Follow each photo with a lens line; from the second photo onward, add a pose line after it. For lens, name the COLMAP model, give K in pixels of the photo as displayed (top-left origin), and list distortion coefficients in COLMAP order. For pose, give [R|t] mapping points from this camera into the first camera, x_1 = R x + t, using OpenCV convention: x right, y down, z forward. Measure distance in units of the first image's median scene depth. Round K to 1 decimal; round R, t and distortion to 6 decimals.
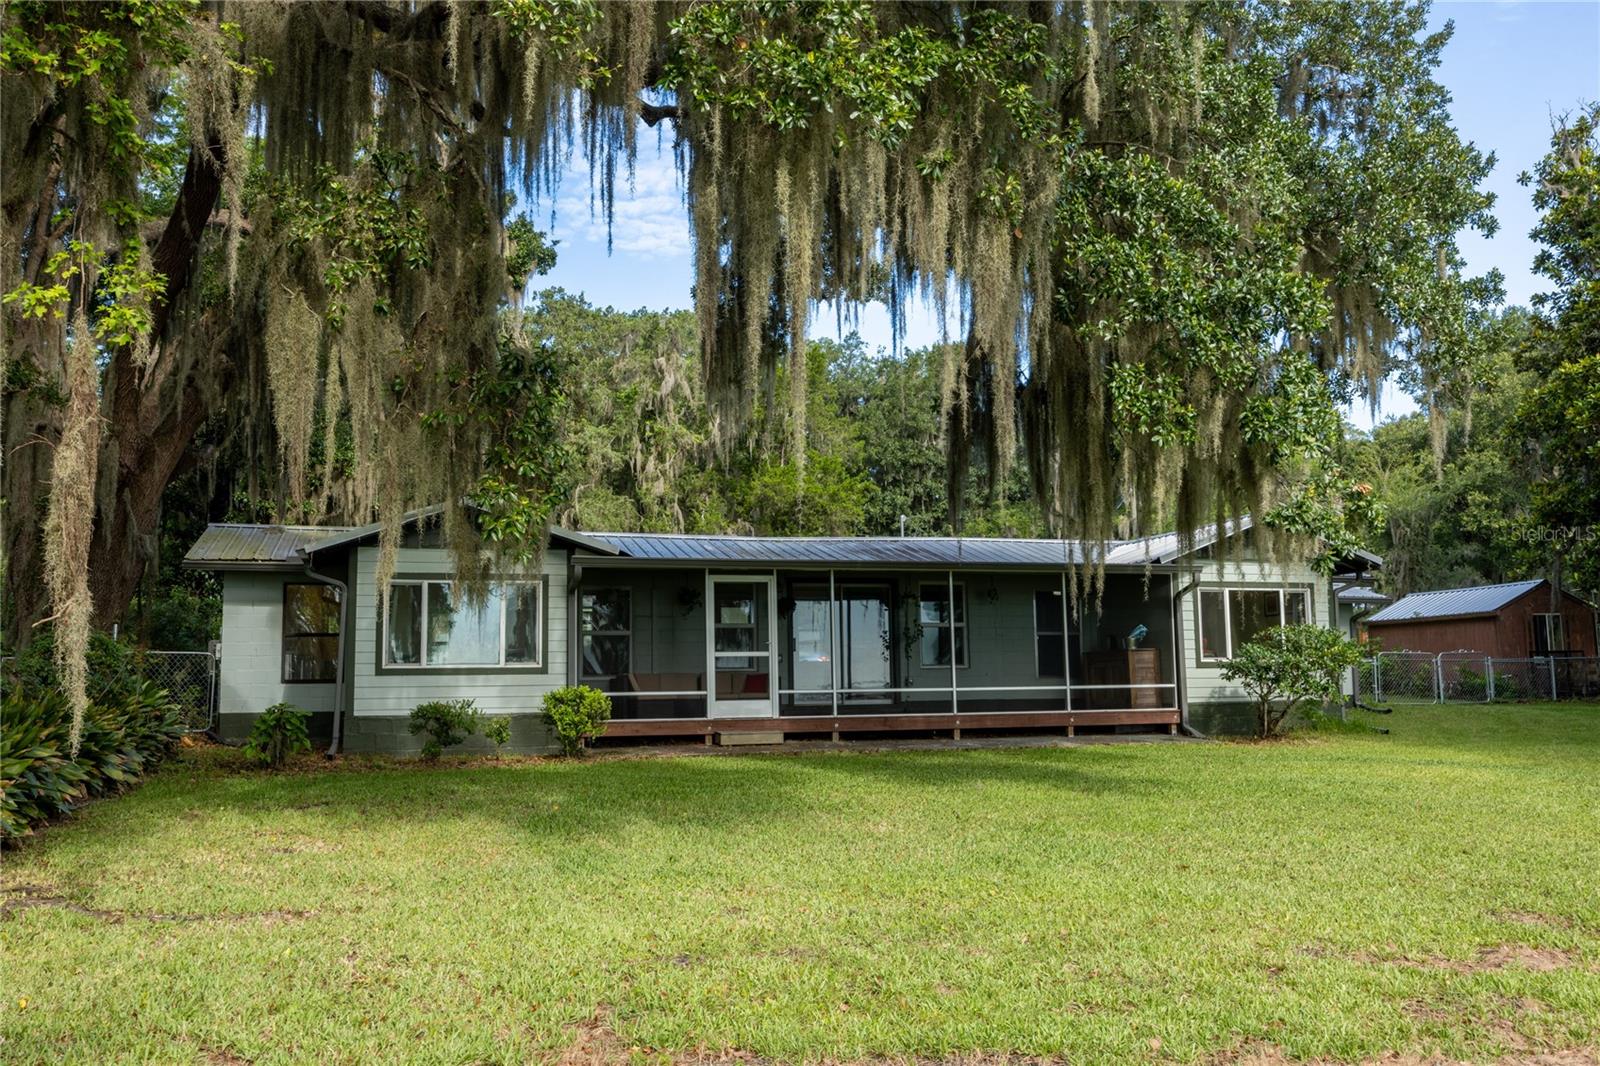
lens RADIAL K [[1380.4, 0, 755.8], [0, 1380.4, 539.7], [0, 0, 1]] dist [0.012513, 0.006769]
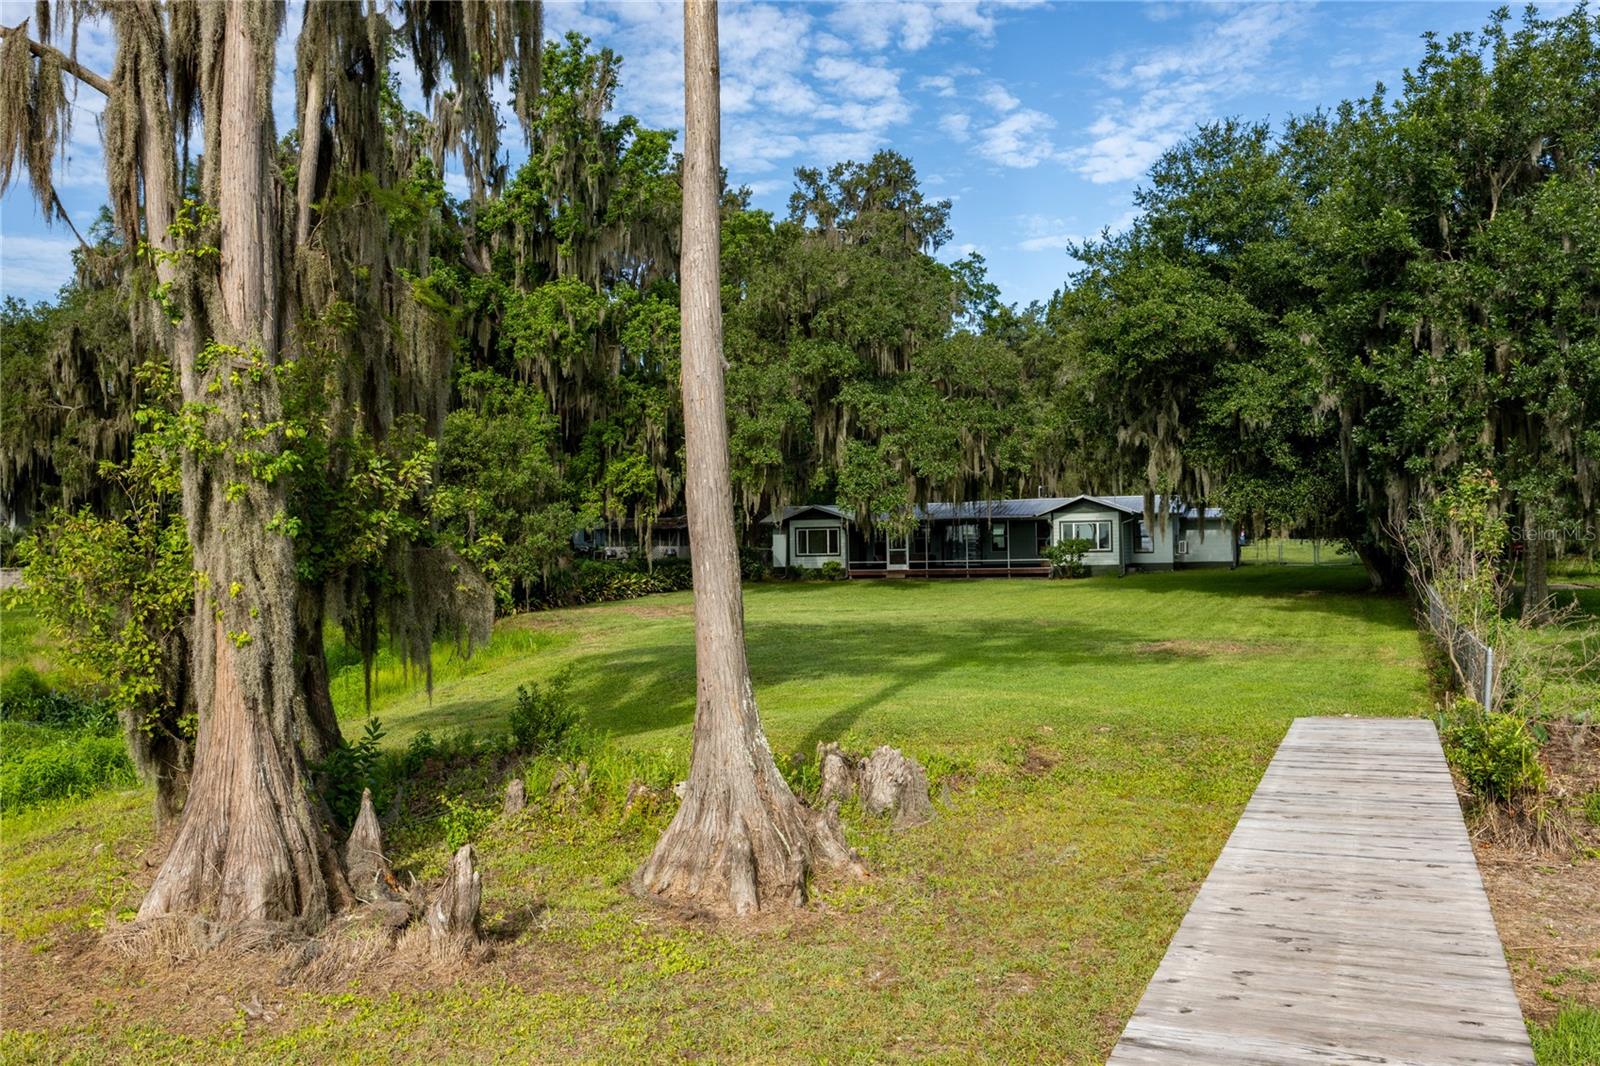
lens RADIAL K [[1364.4, 0, 803.1], [0, 1364.4, 530.8], [0, 0, 1]] dist [0.000926, -0.010072]
pose [[0.771166, -0.010535, -0.636547, 1.694903], [0.075034, 0.994398, 0.074445, -0.194716], [0.632197, -0.105172, 0.767636, -1.422660]]
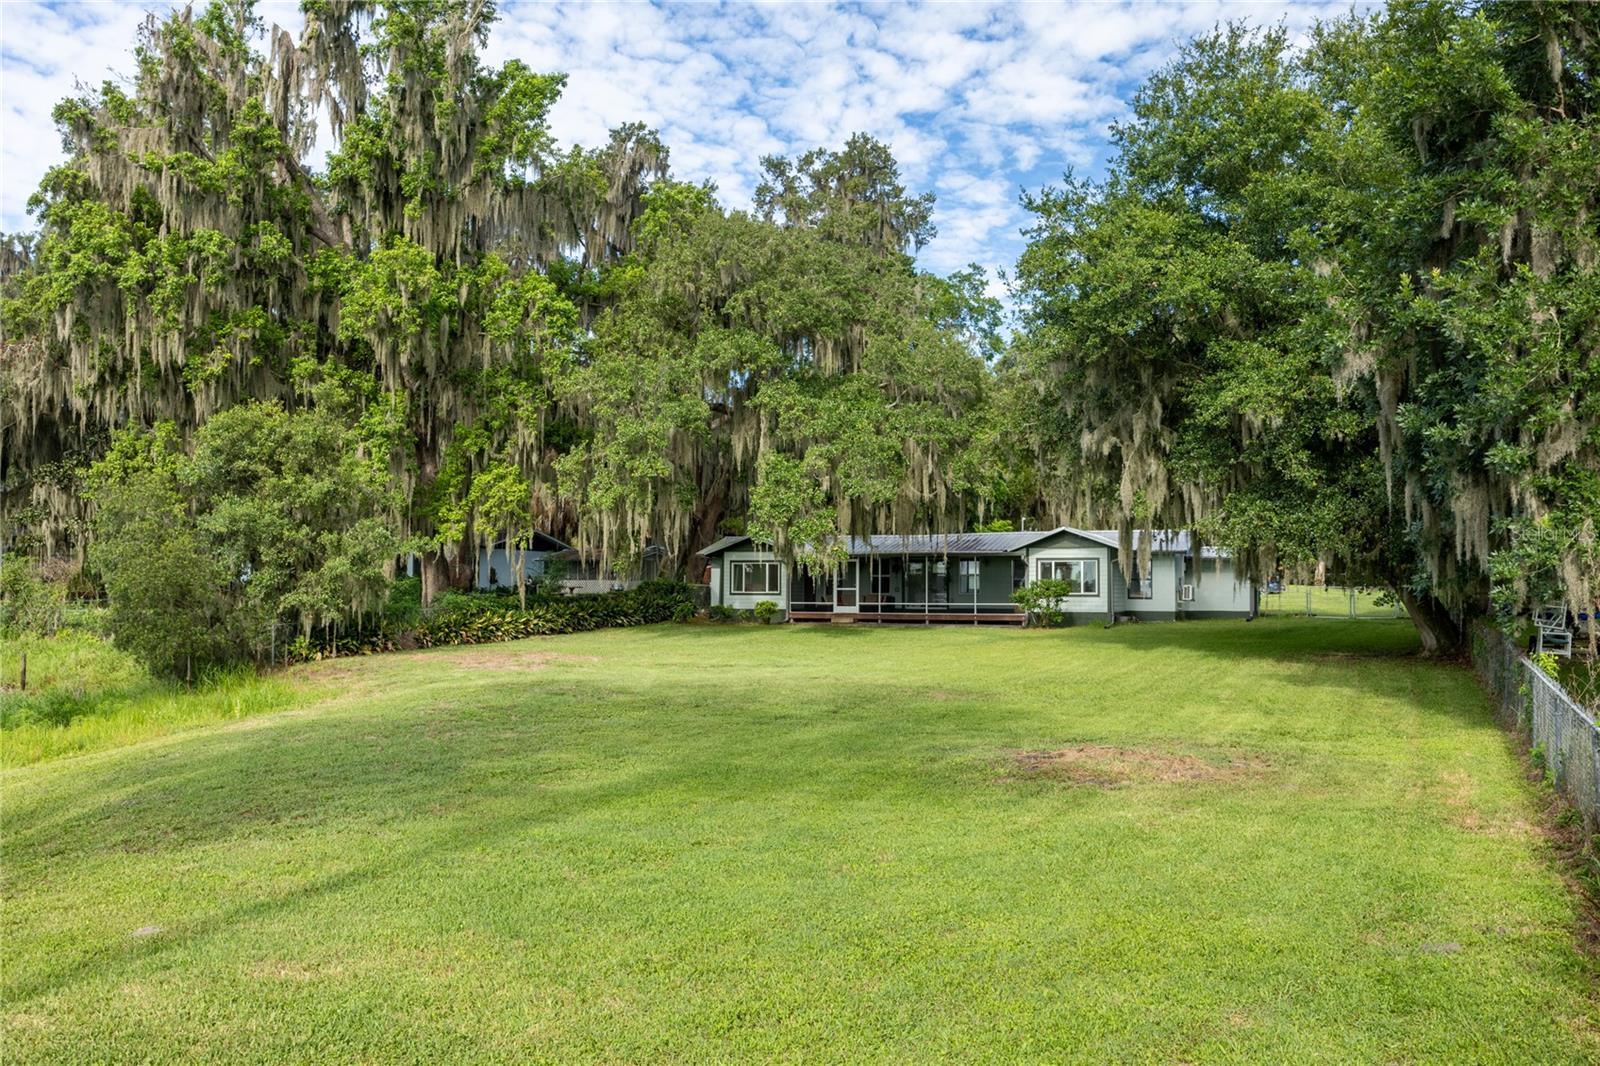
lens RADIAL K [[1317.6, 0, 805.1], [0, 1317.6, 529.4], [0, 0, 1]] dist [0.001125, -0.004038]
pose [[0.745328, -0.016634, -0.666491, 1.516445], [0.058284, 0.997487, 0.040284, -0.128102], [0.664146, -0.068870, 0.744424, -0.861233]]
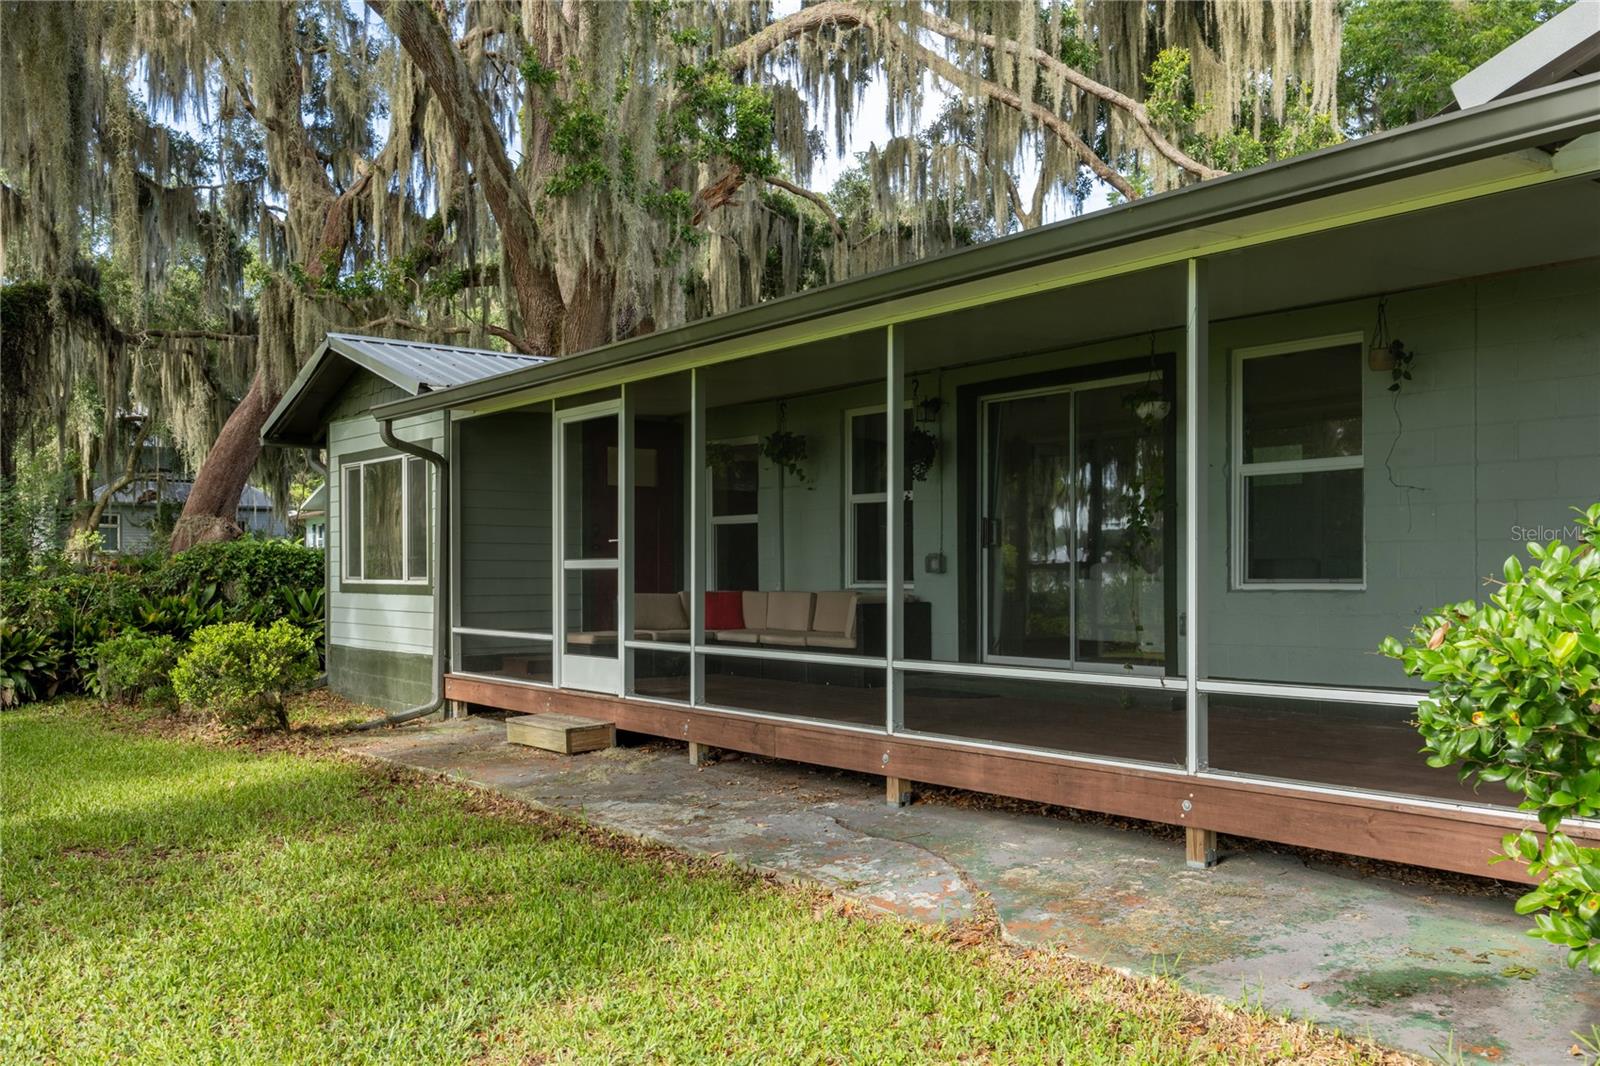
lens RADIAL K [[1364.4, 0, 793.5], [0, 1364.4, 538.0], [0, 0, 1]] dist [0.000926, -0.010072]
pose [[0.379688, -0.012852, -0.925025, 0.446513], [0.099443, 0.994677, 0.026998, 0.064053], [0.919755, -0.102238, 0.378945, 0.833166]]
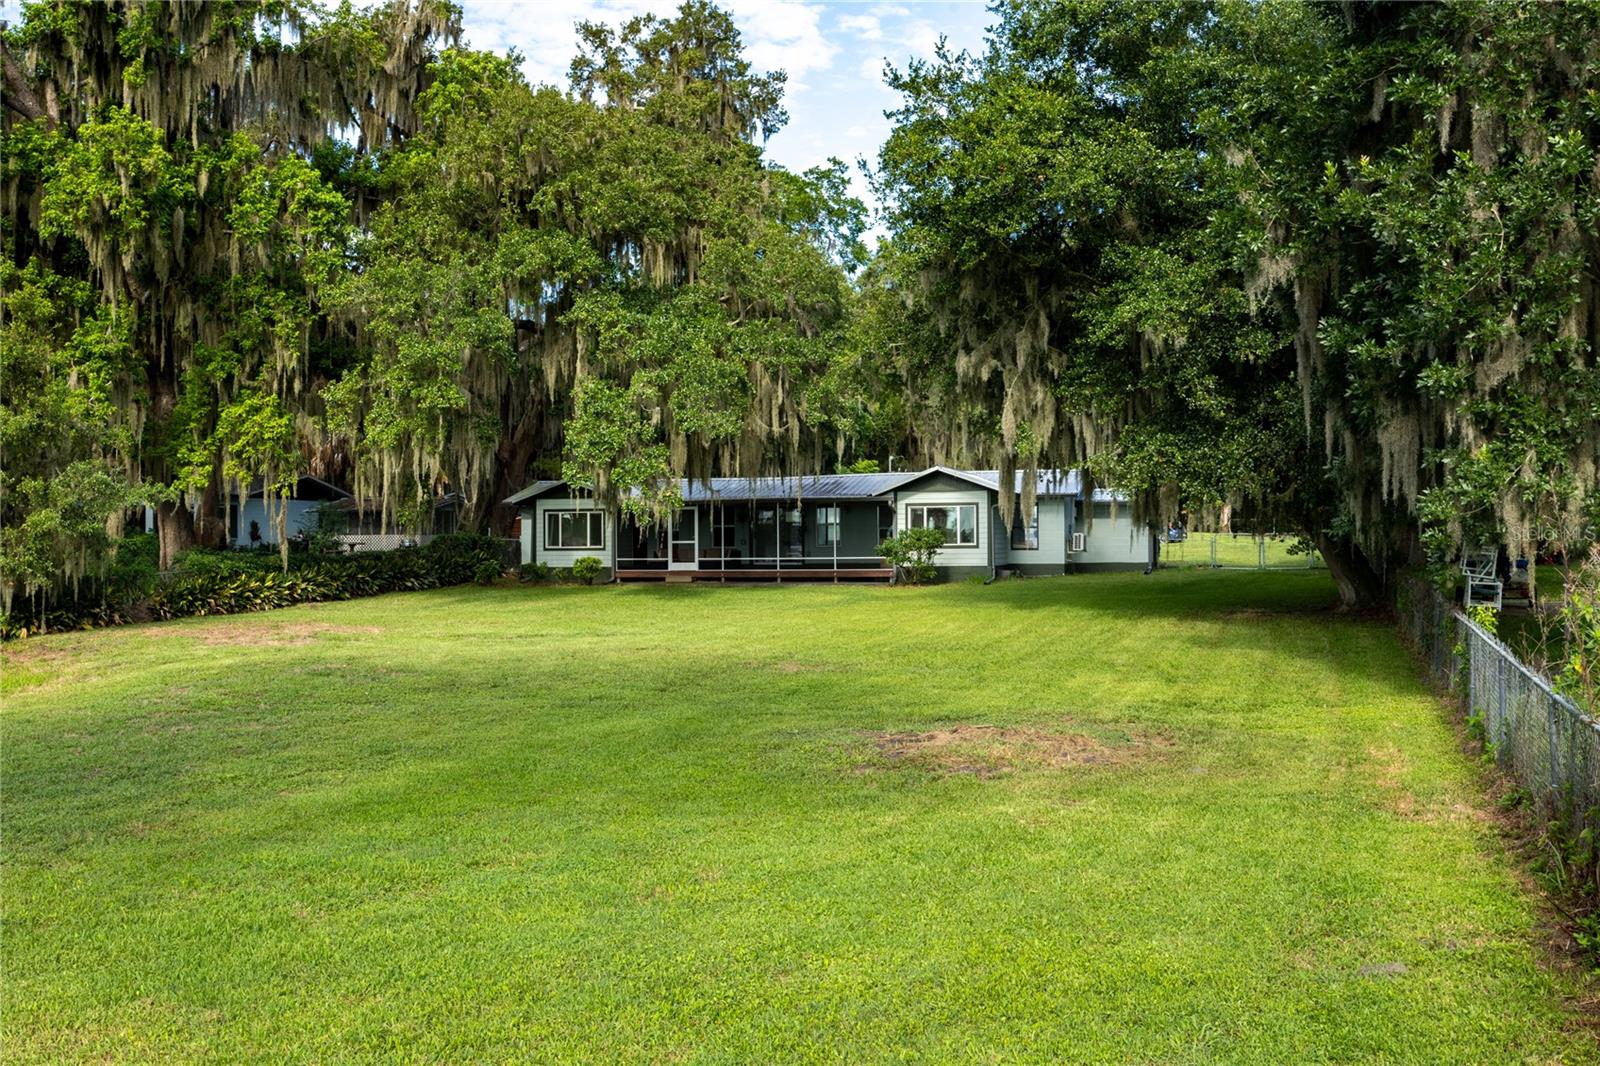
lens RADIAL K [[1538.7, 0, 803.3], [0, 1538.7, 531.5], [0, 0, 1]] dist [-0.001797, 0.000000]
pose [[0.811520, 0.000878, -0.584324, 1.500562], [0.059899, 0.994606, 0.084684, -0.123806], [0.581246, -0.103723, 0.807090, -0.829748]]
